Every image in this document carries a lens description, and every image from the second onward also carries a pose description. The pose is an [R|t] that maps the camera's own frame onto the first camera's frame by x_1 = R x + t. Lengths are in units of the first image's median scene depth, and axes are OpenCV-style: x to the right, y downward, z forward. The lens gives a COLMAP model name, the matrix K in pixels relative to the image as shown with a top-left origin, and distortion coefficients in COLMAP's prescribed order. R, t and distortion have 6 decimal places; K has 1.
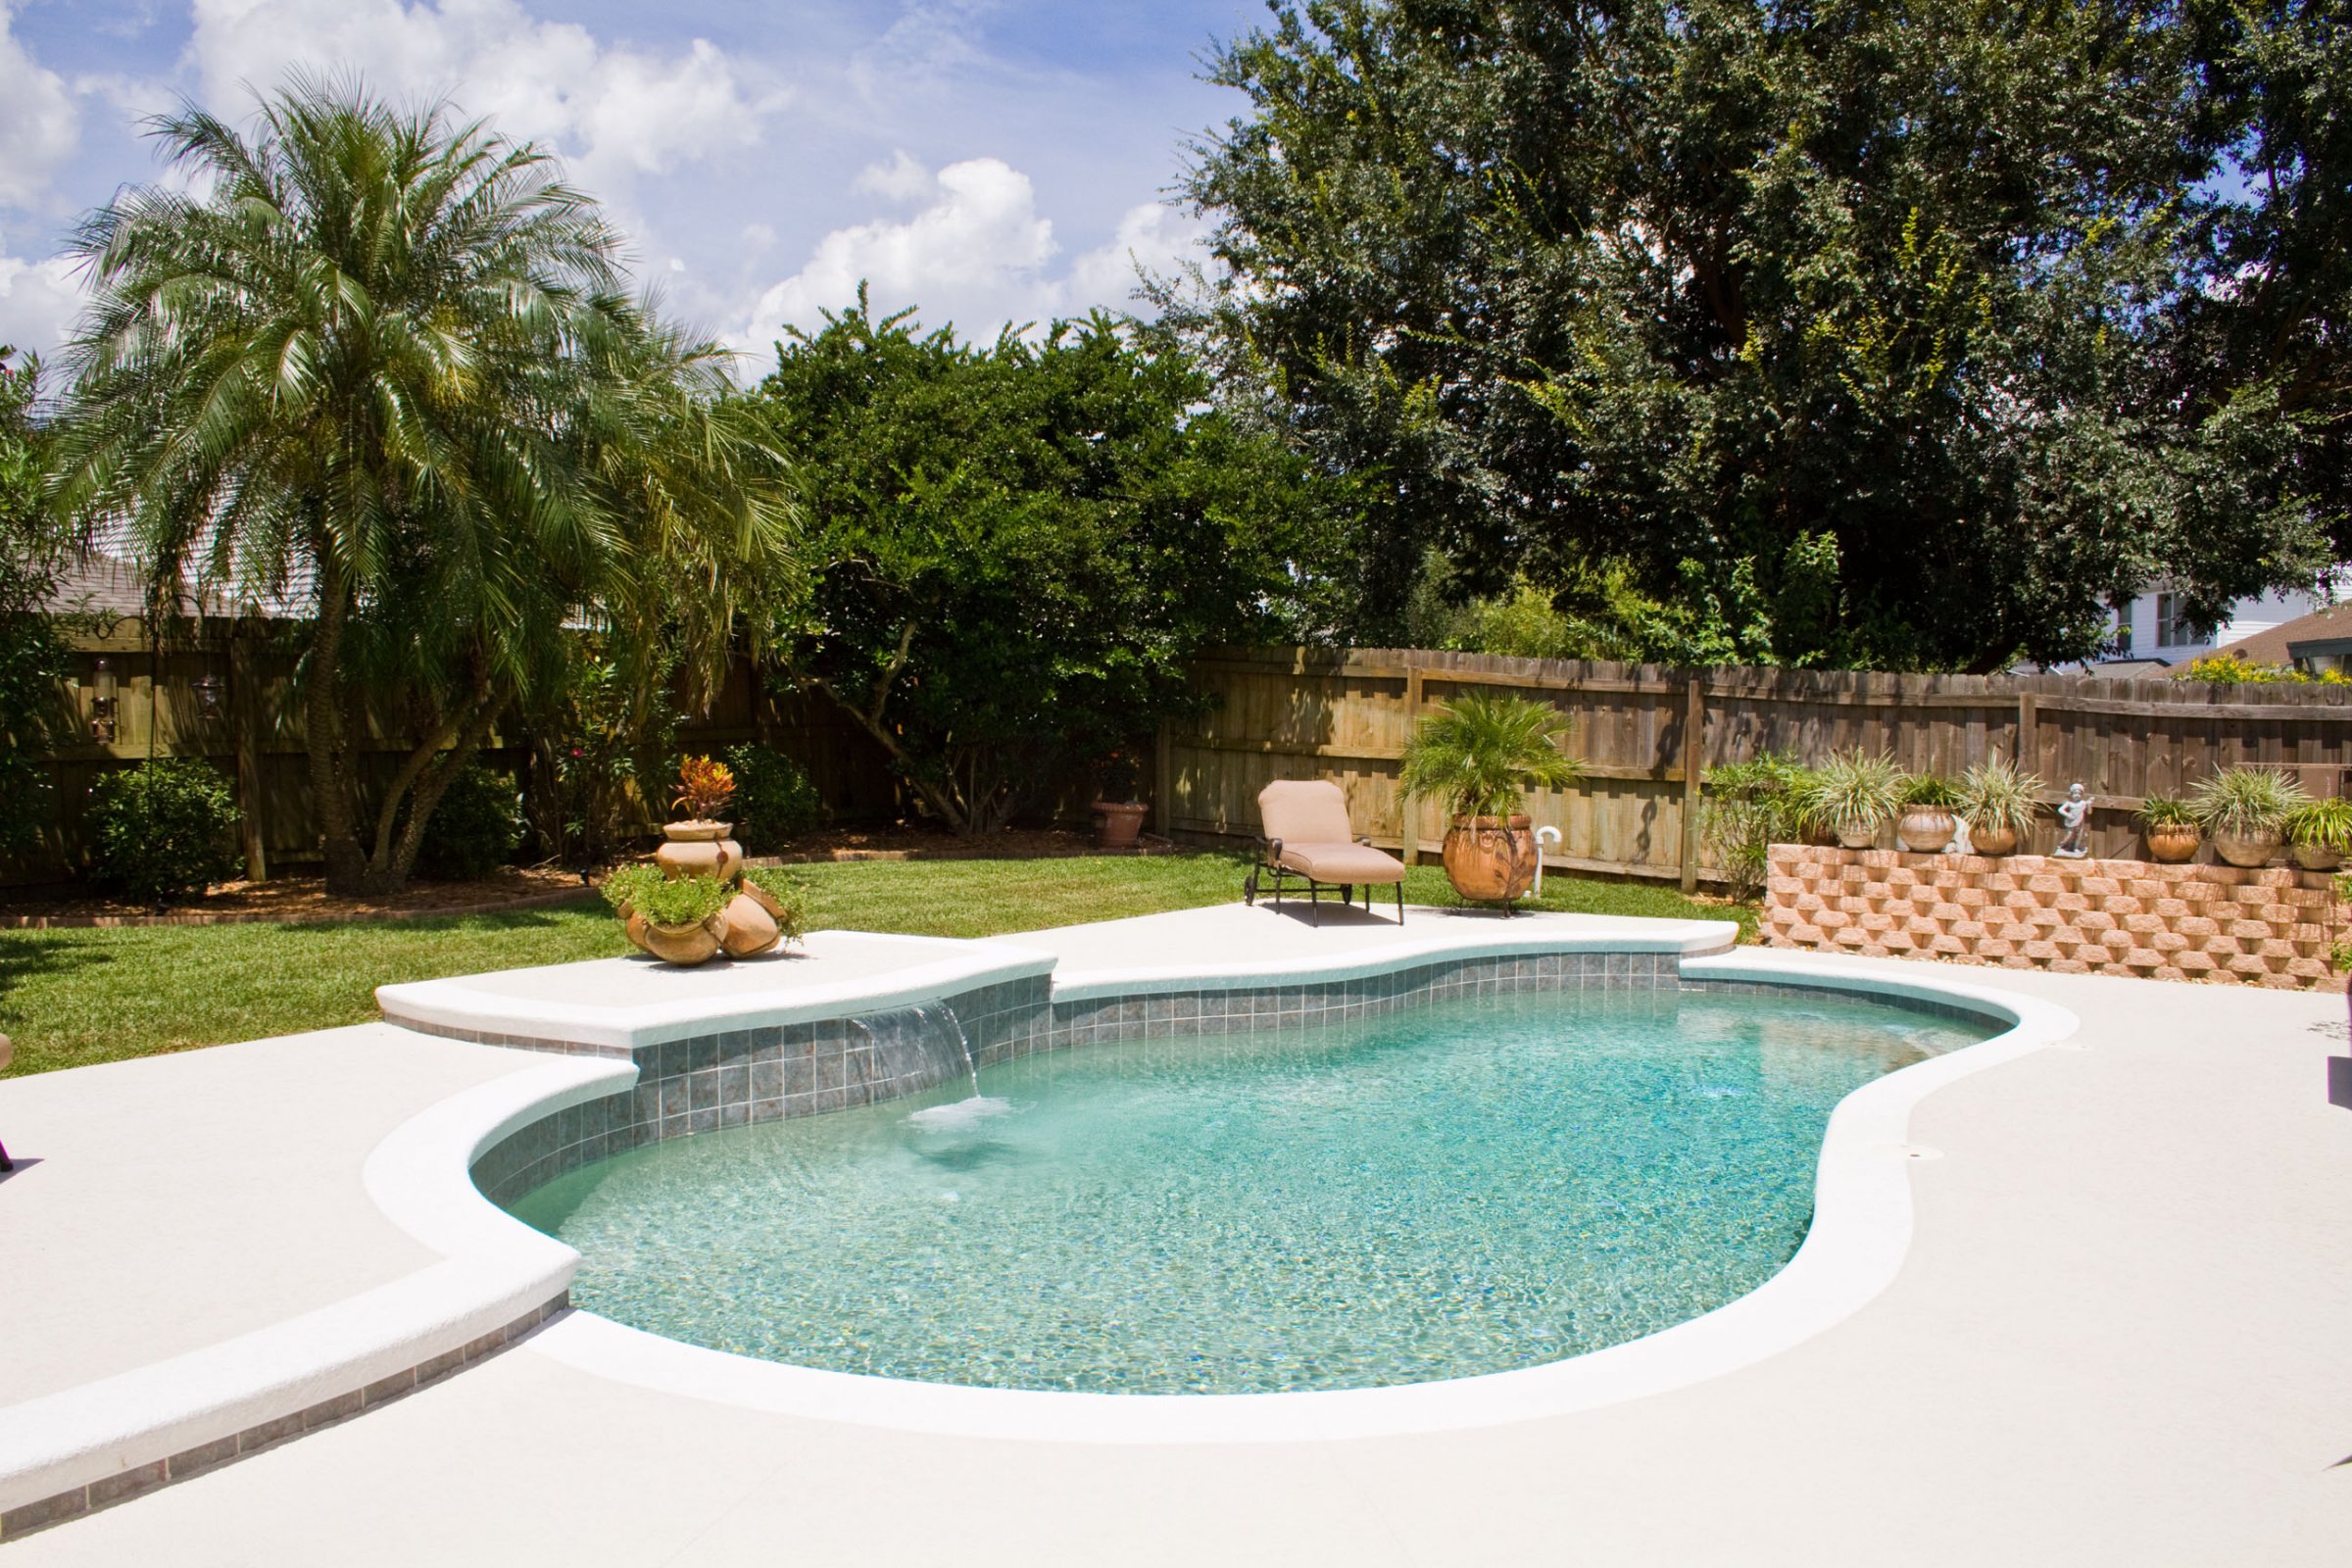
lens RADIAL K [[1964.4, 0, 1175.8], [0, 1964.4, 784.8], [0, 0, 1]] dist [-0.000092, 0.000565]
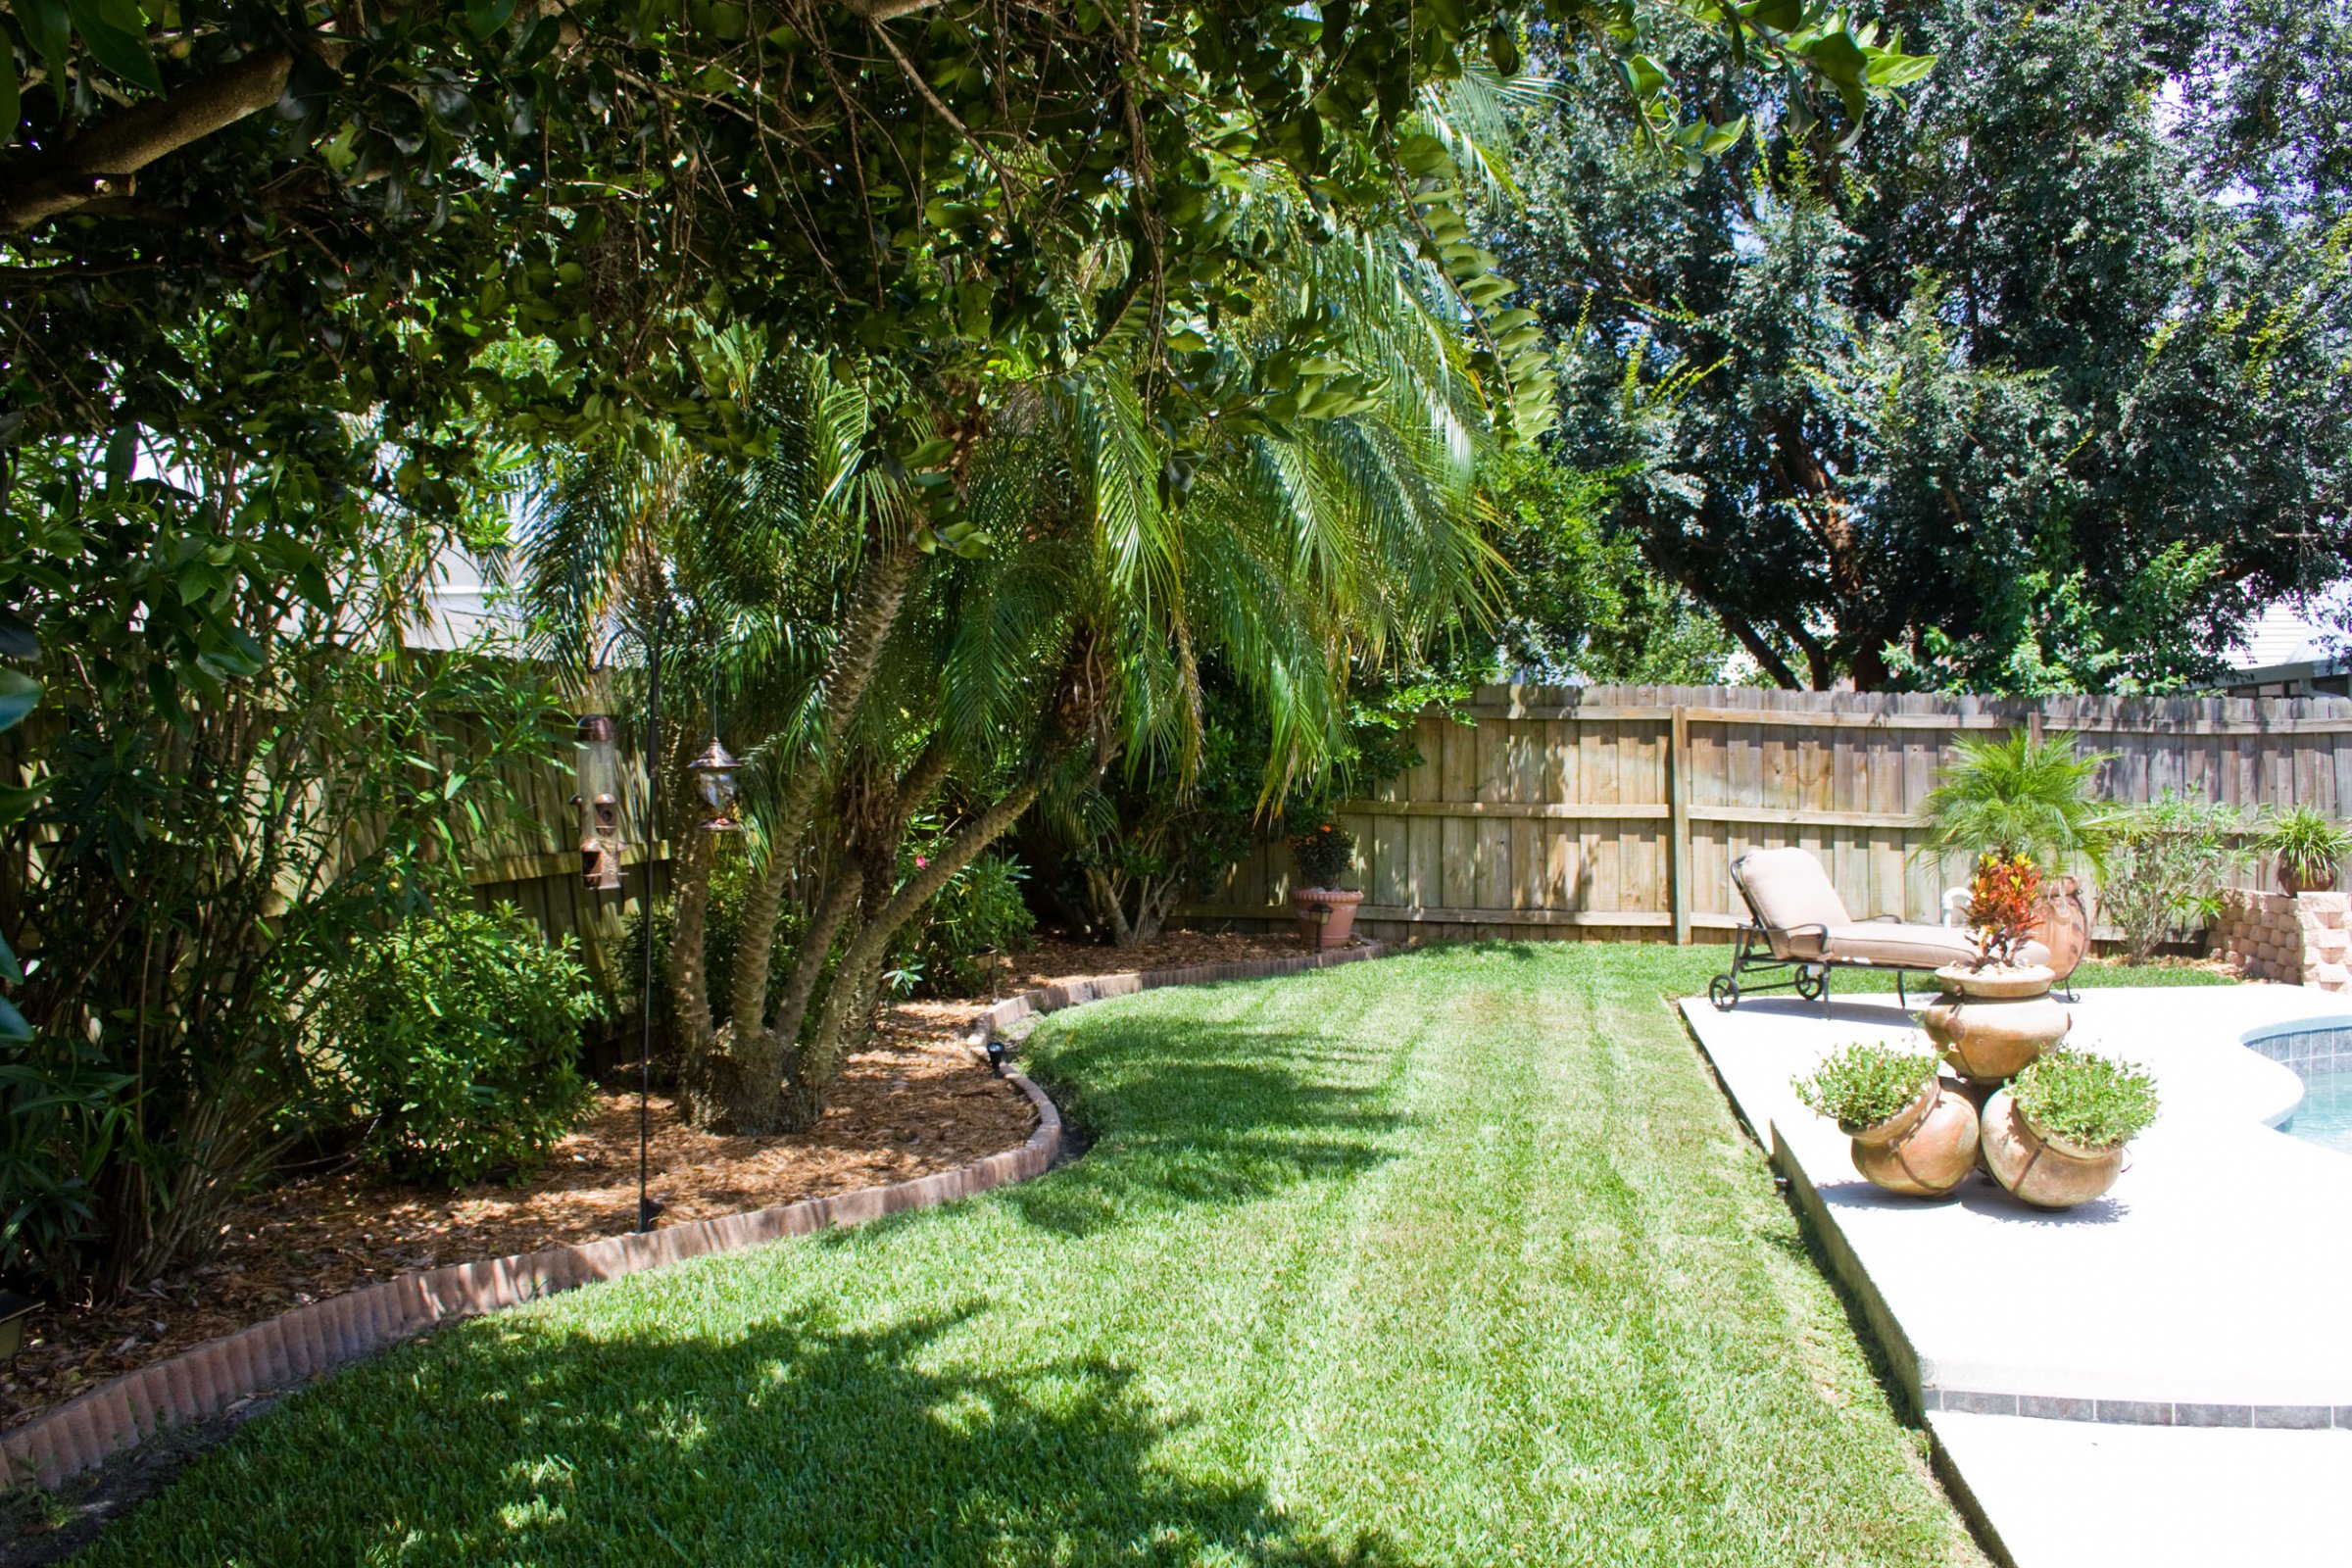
lens RADIAL K [[1964.4, 0, 1176.3], [0, 1964.4, 783.5], [0, 0, 1]] dist [-0.000092, 0.000565]
pose [[0.899062, -0.037973, 0.436172, -0.460304], [0.050086, 0.998612, -0.016300, -0.025311], [-0.434947, 0.036500, 0.899716, 0.362825]]
